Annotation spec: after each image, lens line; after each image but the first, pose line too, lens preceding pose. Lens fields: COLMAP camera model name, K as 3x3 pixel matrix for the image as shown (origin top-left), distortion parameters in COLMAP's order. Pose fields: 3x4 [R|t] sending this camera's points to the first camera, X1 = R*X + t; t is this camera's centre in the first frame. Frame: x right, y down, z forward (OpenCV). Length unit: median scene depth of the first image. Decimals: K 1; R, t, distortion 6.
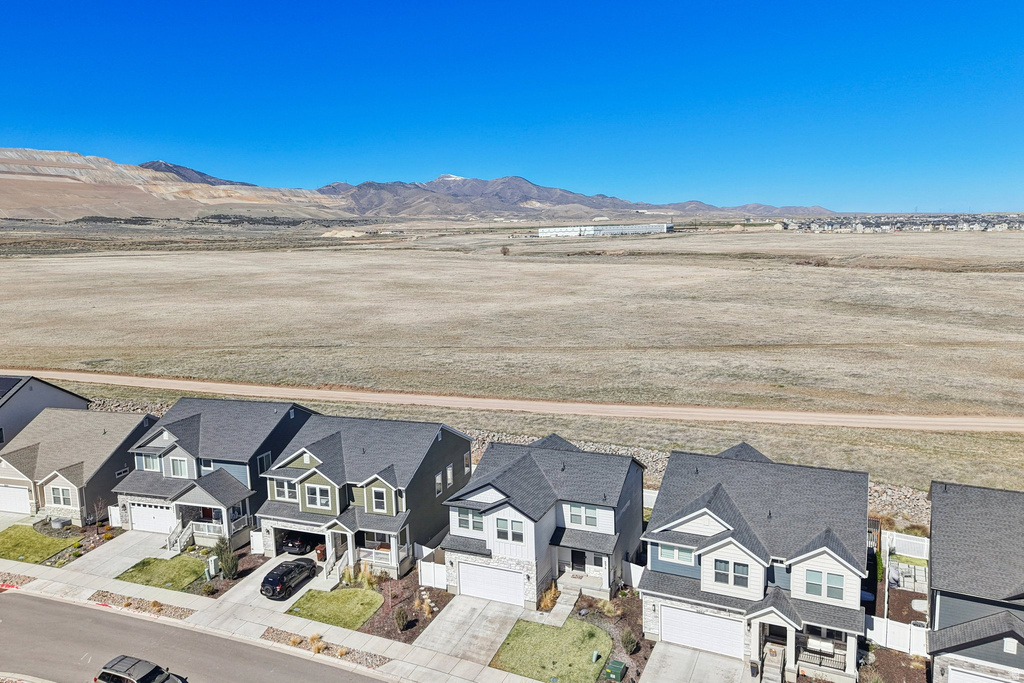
lens RADIAL K [[704.4, 0, 523.9], [0, 704.4, 329.4], [0, 0, 1]] dist [0.063528, -0.069902]
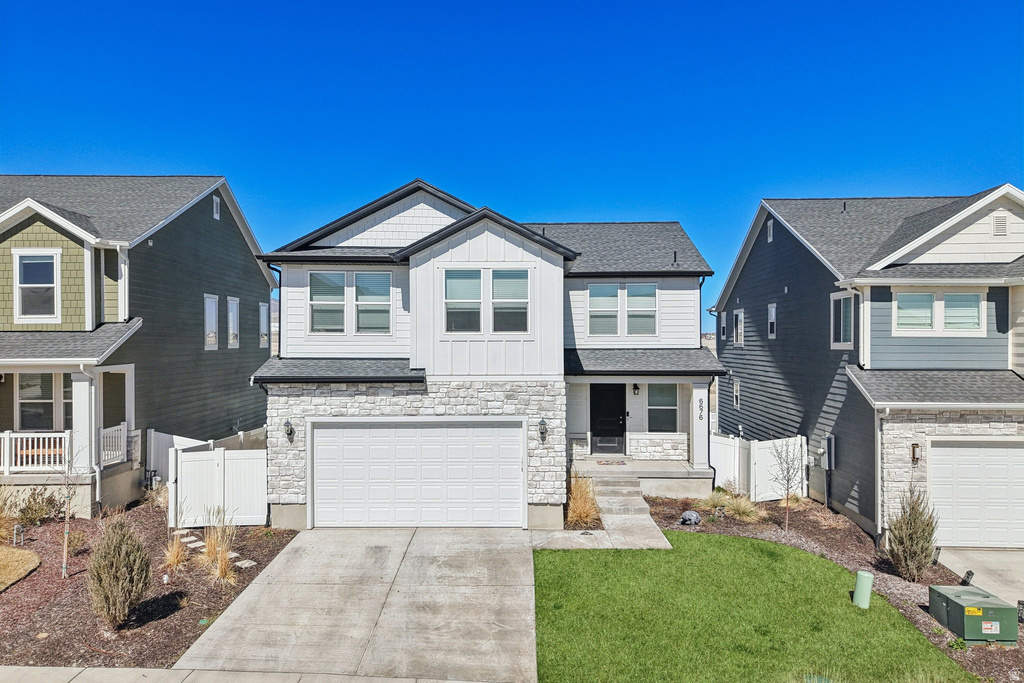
lens RADIAL K [[677.3, 0, 512.0], [0, 677.3, 341.5], [0, 0, 1]] dist [0.056091, -0.064582]
pose [[0.921910, 0.026592, 0.386490, -0.123384], [0.027392, 0.990670, -0.133500, 0.314992], [-0.386434, 0.133662, 0.912581, 0.629164]]
